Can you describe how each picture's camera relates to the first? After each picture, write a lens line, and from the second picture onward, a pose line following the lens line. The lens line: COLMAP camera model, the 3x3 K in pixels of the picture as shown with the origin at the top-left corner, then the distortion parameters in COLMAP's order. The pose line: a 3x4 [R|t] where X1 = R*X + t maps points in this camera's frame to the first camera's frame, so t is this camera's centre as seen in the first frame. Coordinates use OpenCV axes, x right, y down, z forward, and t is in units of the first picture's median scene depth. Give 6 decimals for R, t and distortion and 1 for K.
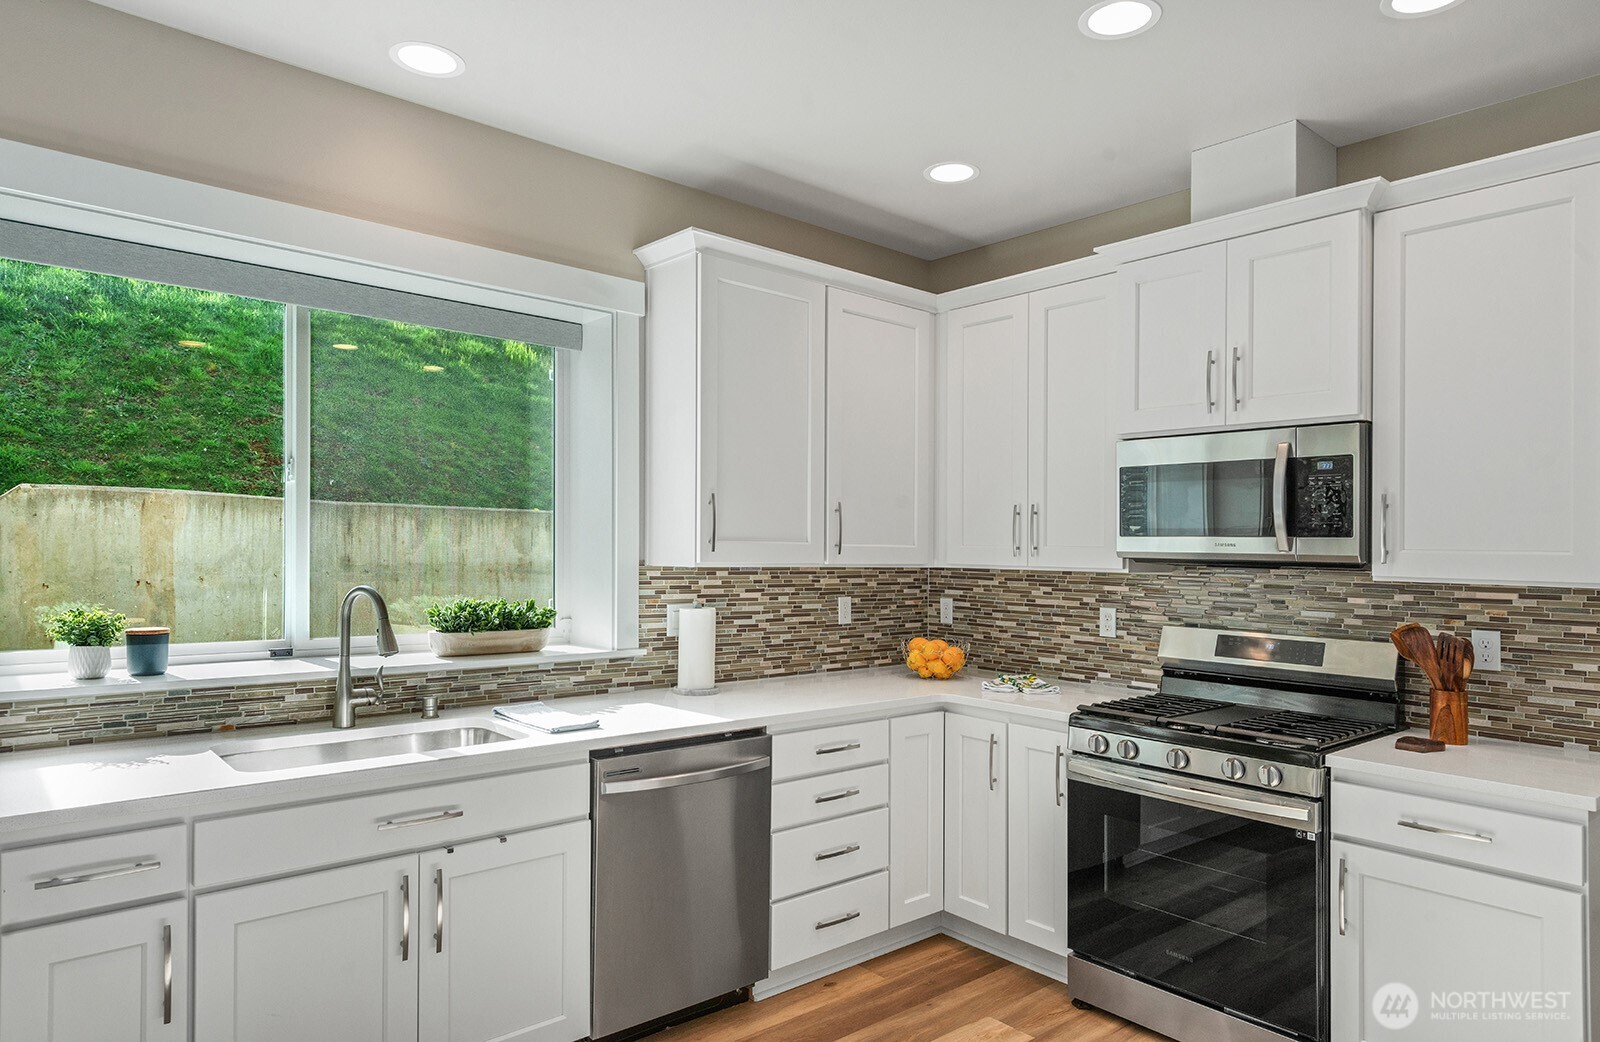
lens RADIAL K [[972.3, 0, 806.8], [0, 972.3, 528.6], [0, 0, 1]] dist [0.017538, -0.013408]
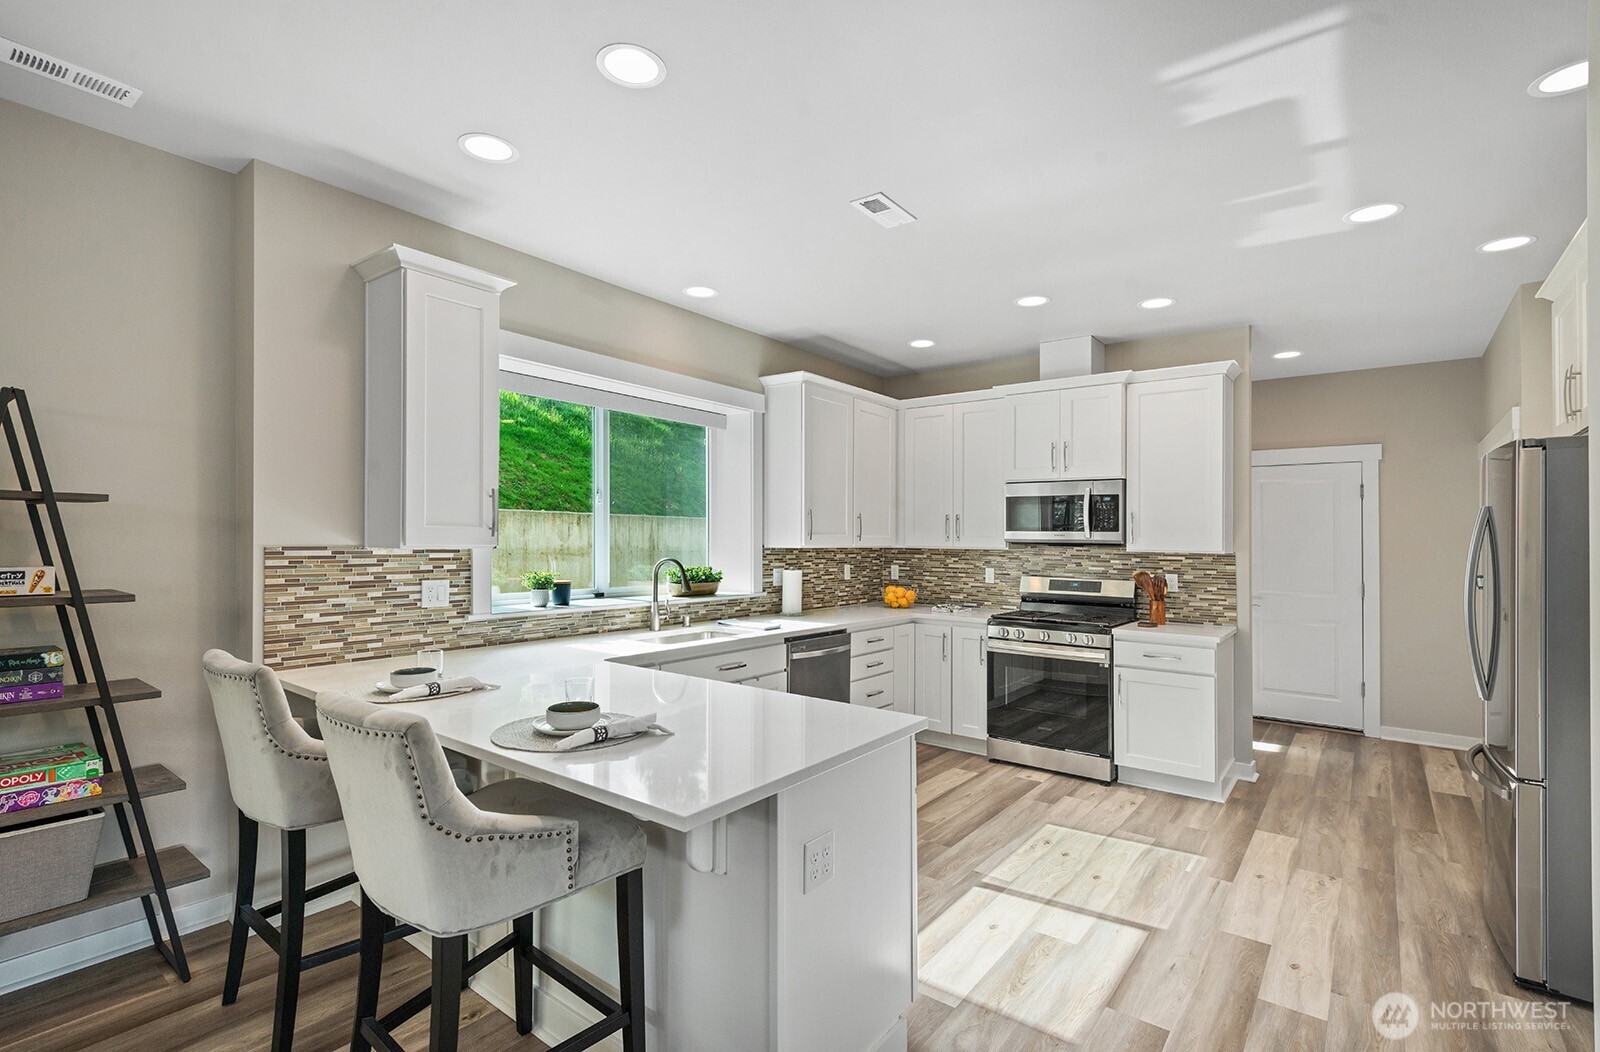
lens RADIAL K [[746.7, 0, 797.4], [0, 746.7, 519.7], [0, 0, 1]] dist [0.000816, 0.000373]
pose [[0.981315, 0.000302, 0.192407, -0.407070], [0.000160, 0.999997, -0.002383, -0.012403], [-0.192407, 0.002369, 0.981312, -0.437043]]
